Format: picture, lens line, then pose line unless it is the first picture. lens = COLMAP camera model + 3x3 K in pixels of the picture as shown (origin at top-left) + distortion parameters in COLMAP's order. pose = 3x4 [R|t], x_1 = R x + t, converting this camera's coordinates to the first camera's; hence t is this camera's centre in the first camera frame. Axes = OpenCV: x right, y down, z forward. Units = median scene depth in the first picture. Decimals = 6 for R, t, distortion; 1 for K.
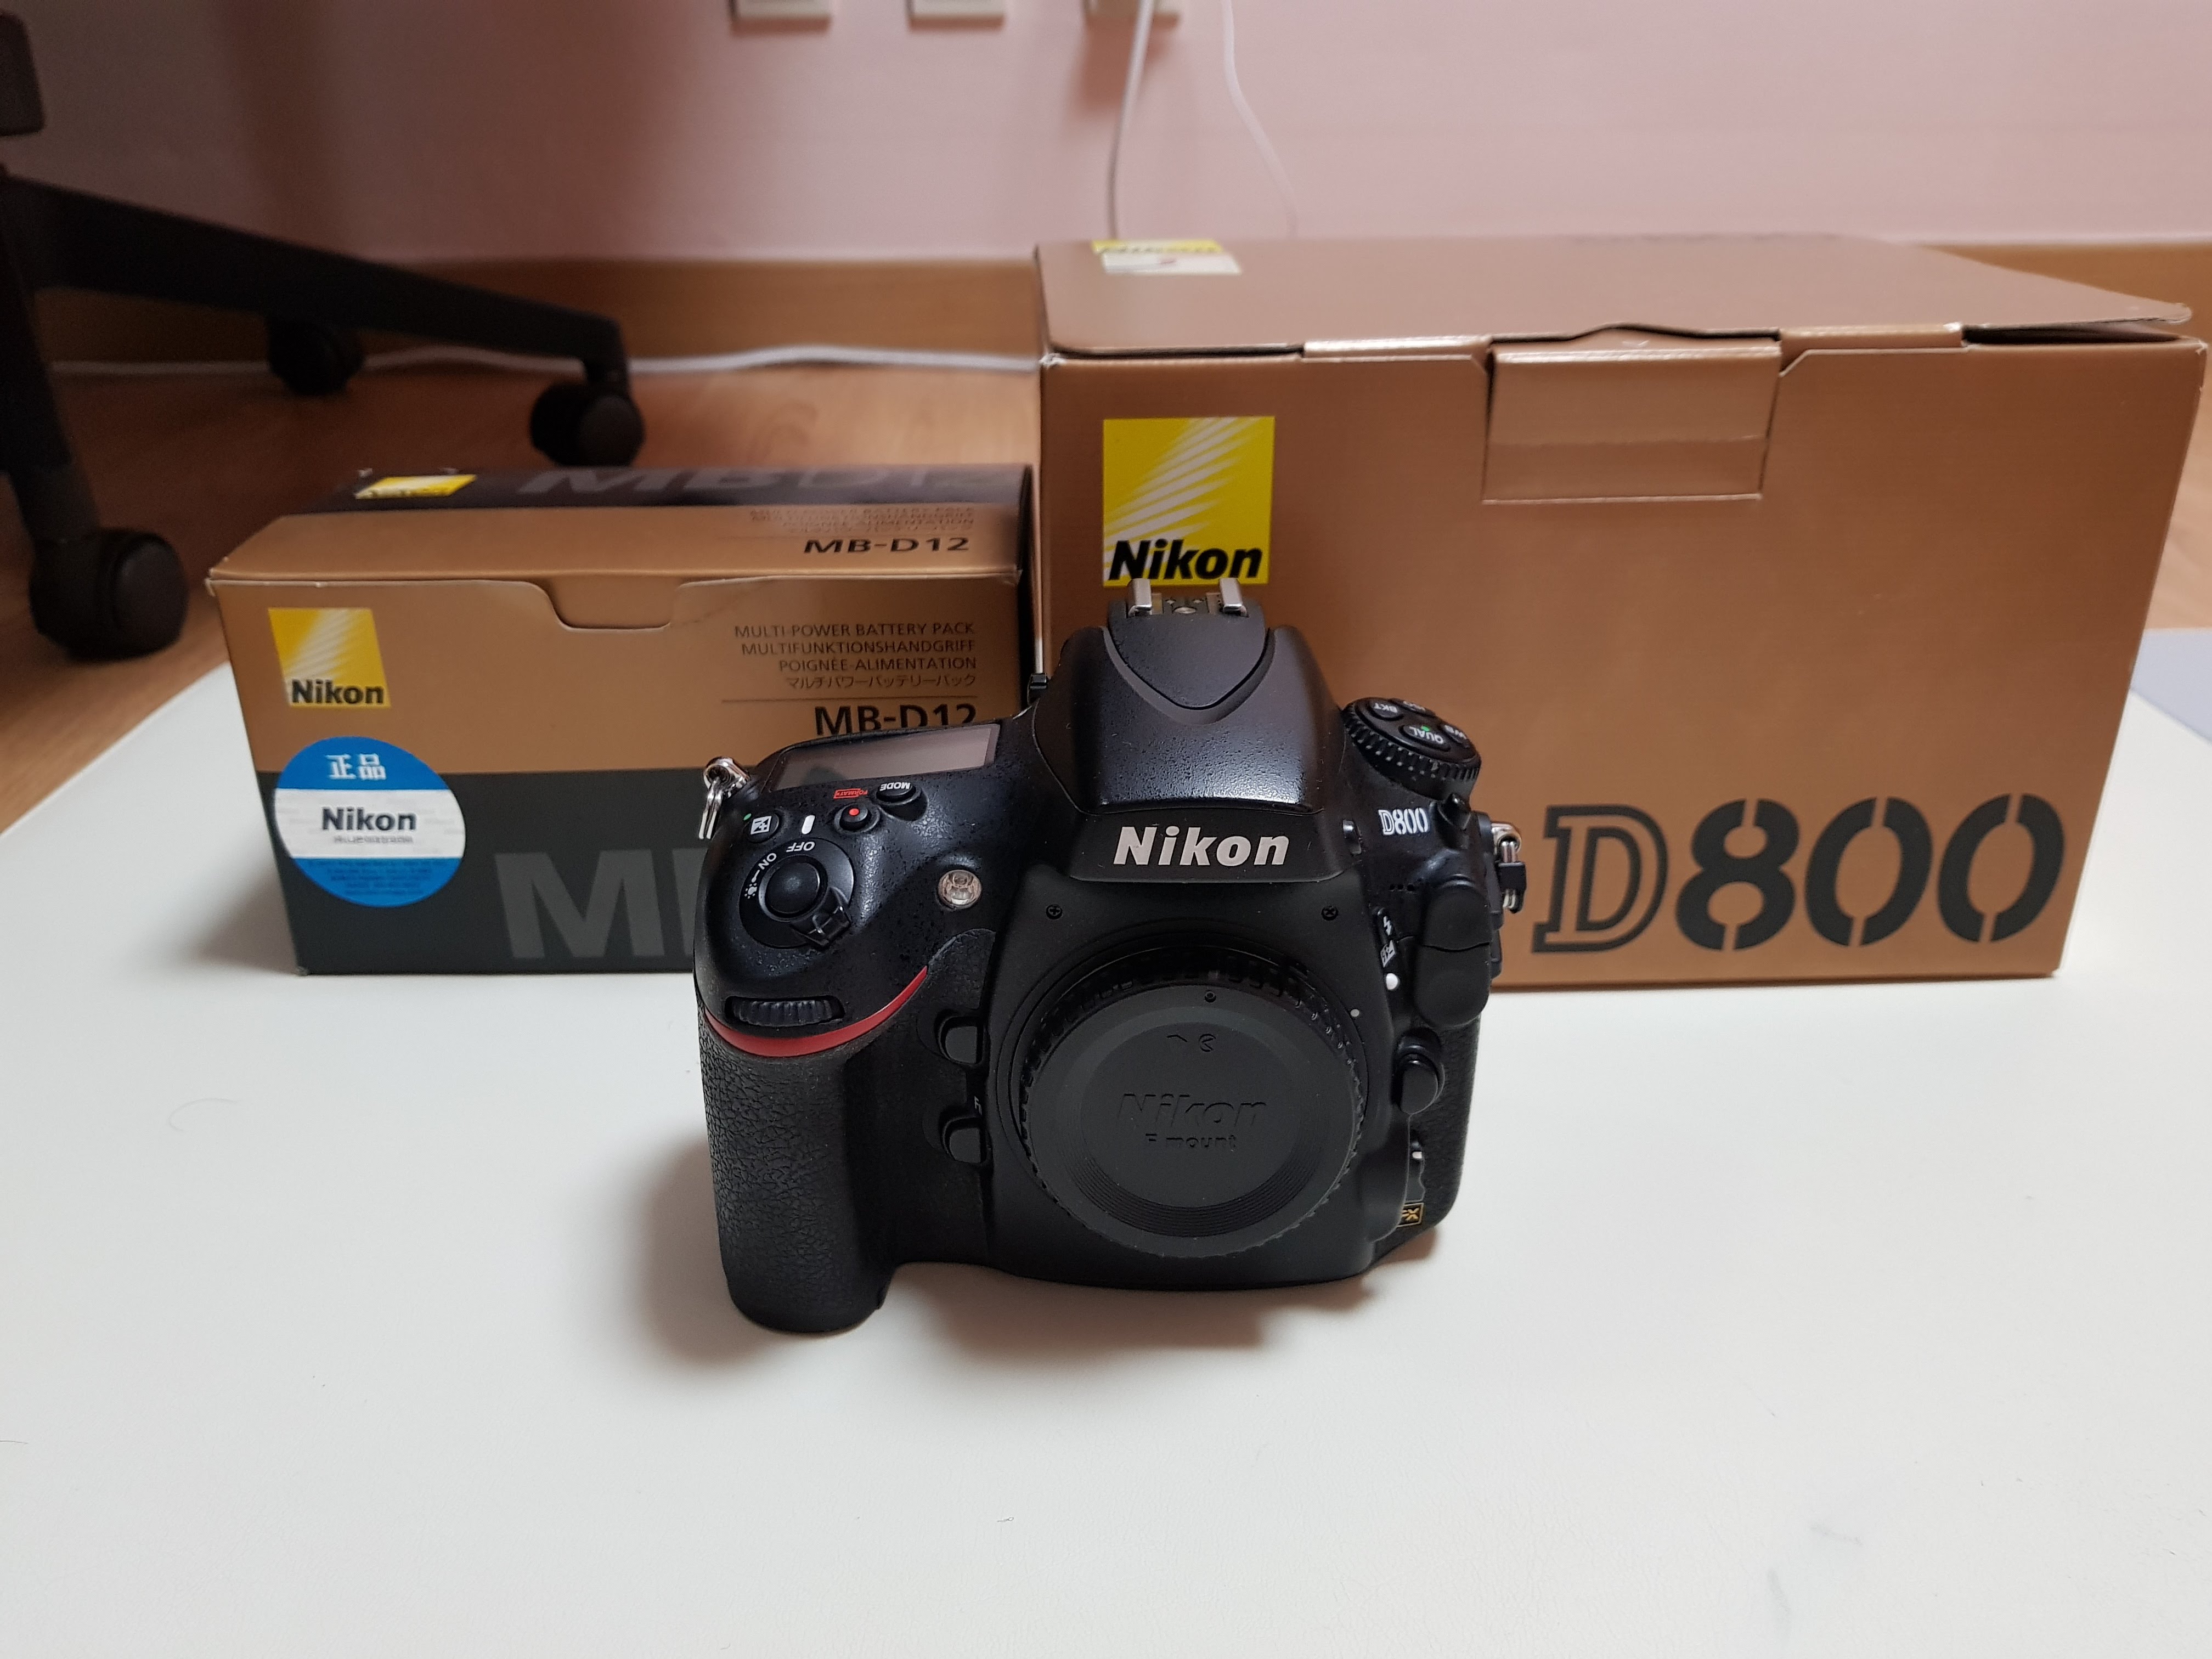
lens RADIAL K [[1858.0, 0, 1106.0], [0, 1858.0, 829.5], [0, 0, 1]] dist [0.071310, -0.004617]
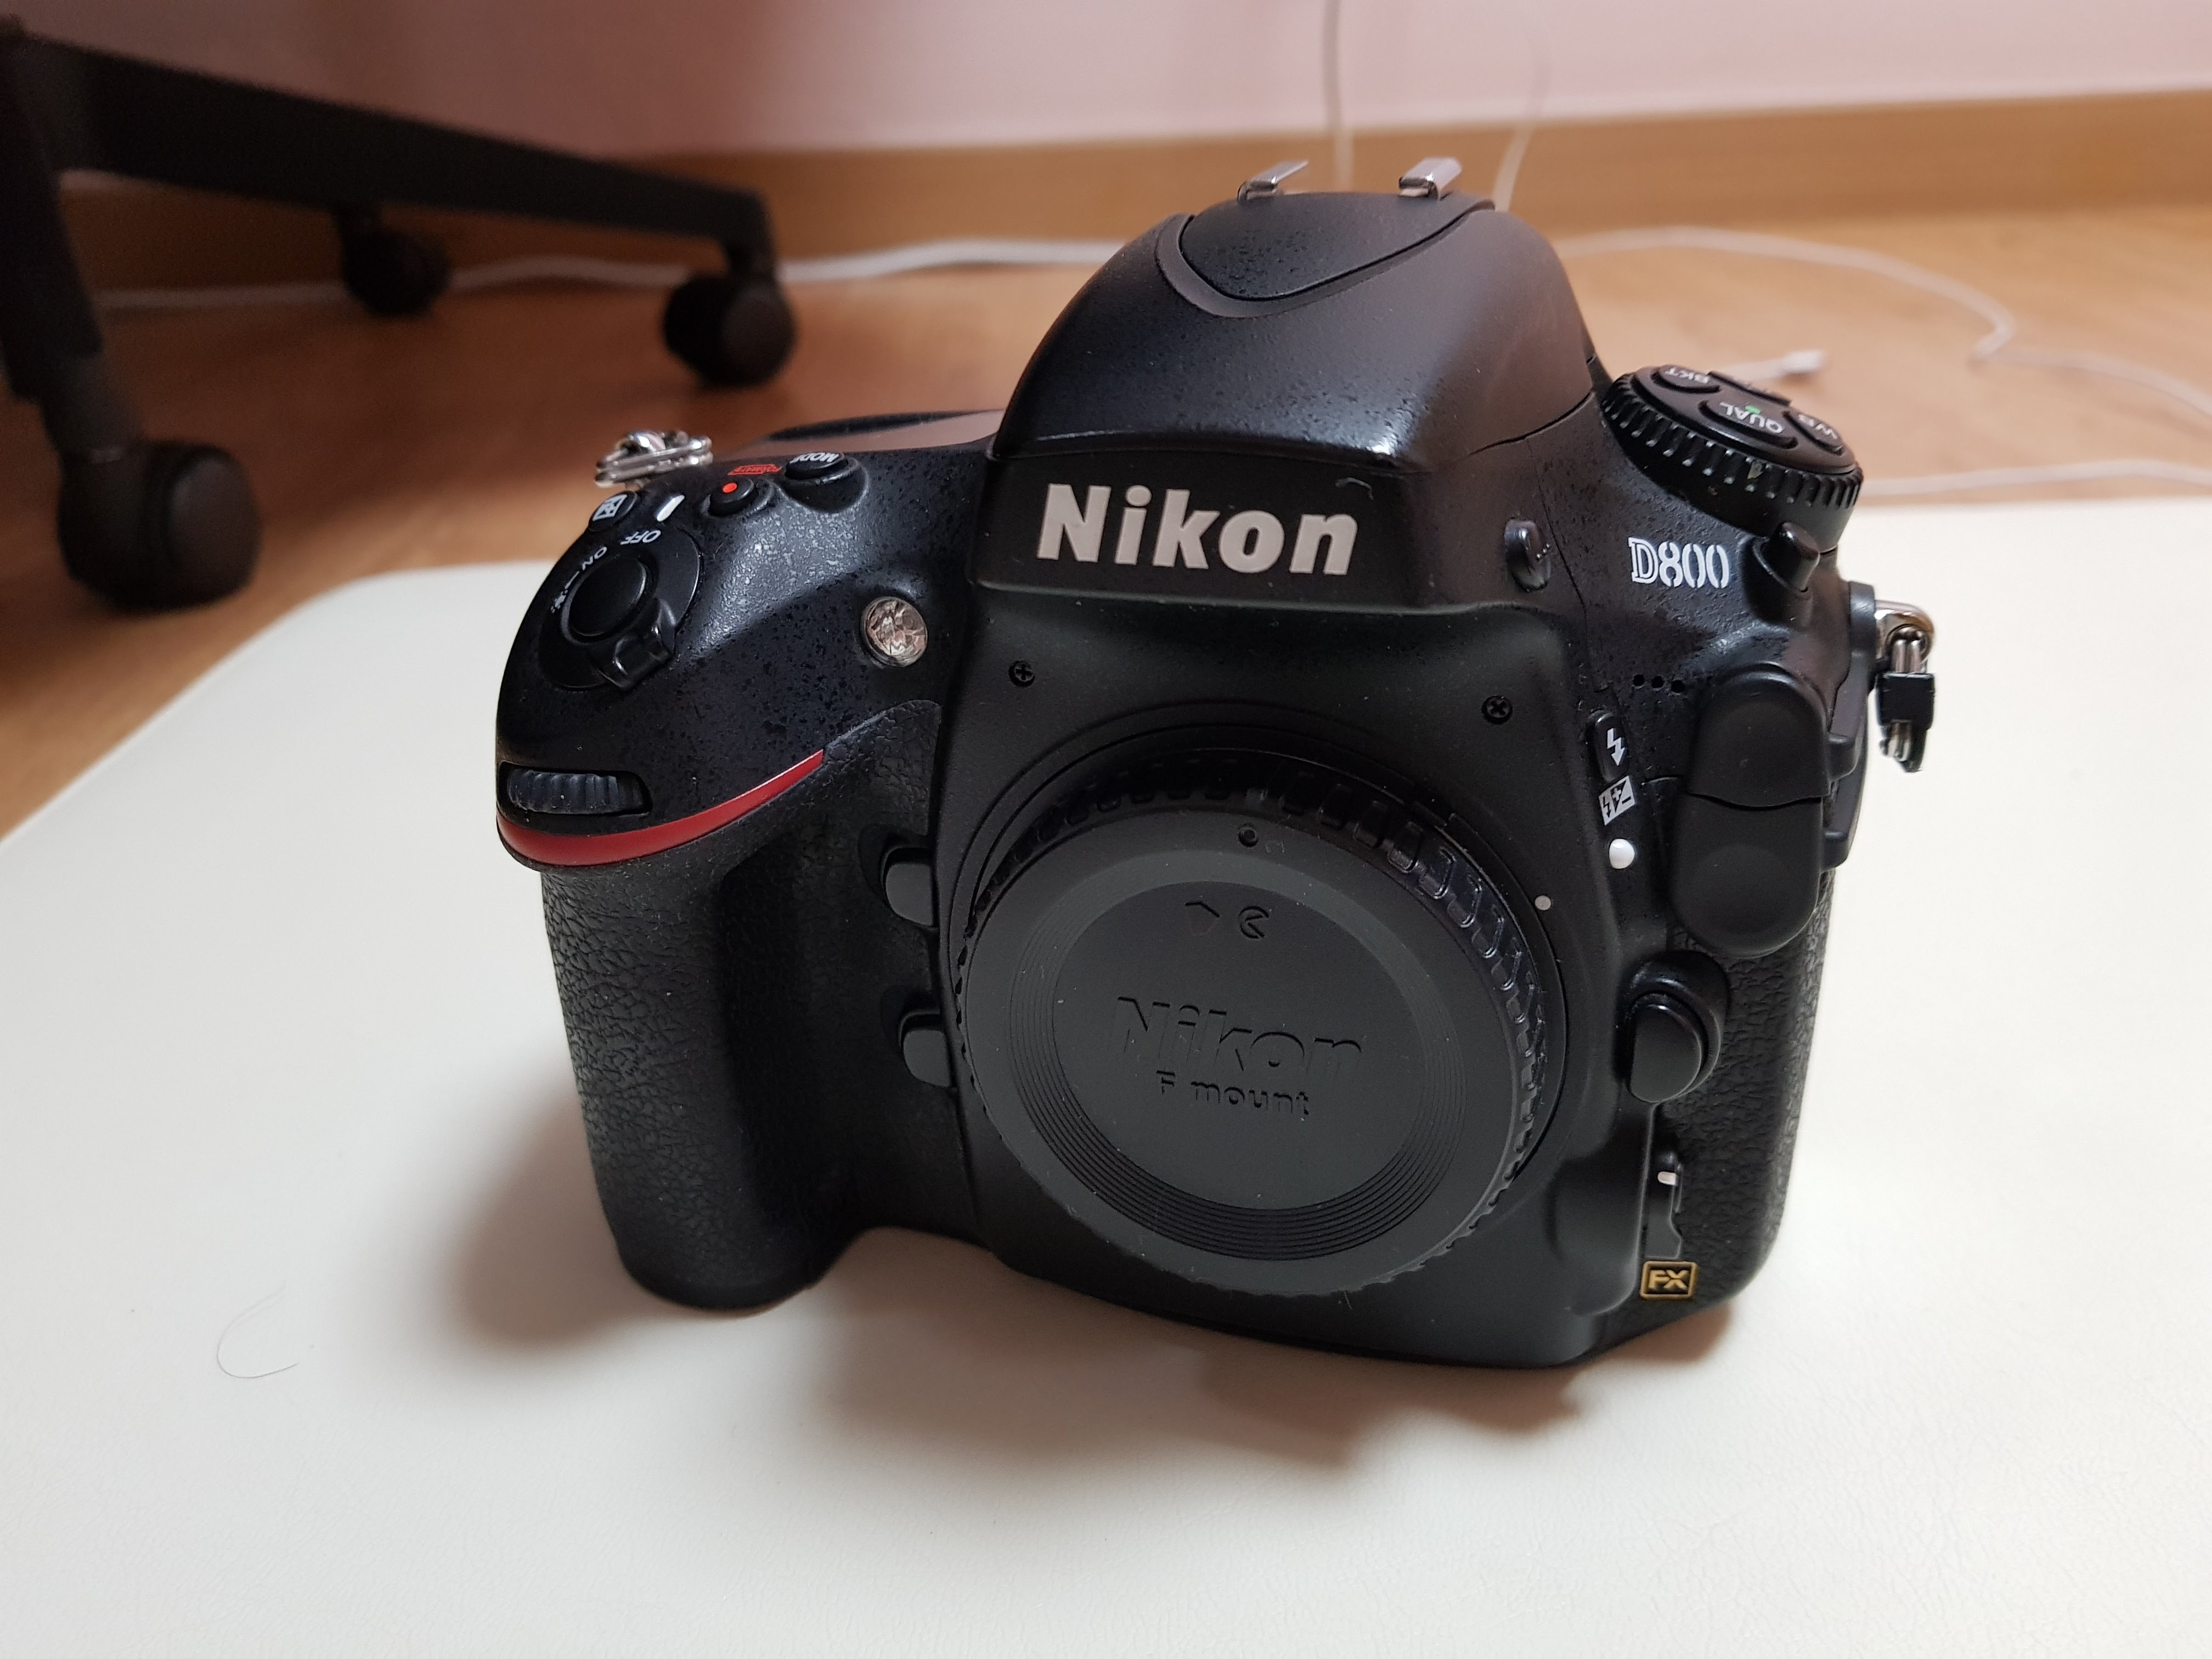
lens RADIAL K [[1858.0, 0, 1106.0], [0, 1858.0, 829.5], [0, 0, 1]] dist [0.071310, -0.004617]
pose [[0.952427, 0.093162, -0.290178, 0.168376], [-0.086855, 0.995621, 0.034566, 0.069053], [0.292128, -0.007719, 0.956348, 0.434359]]
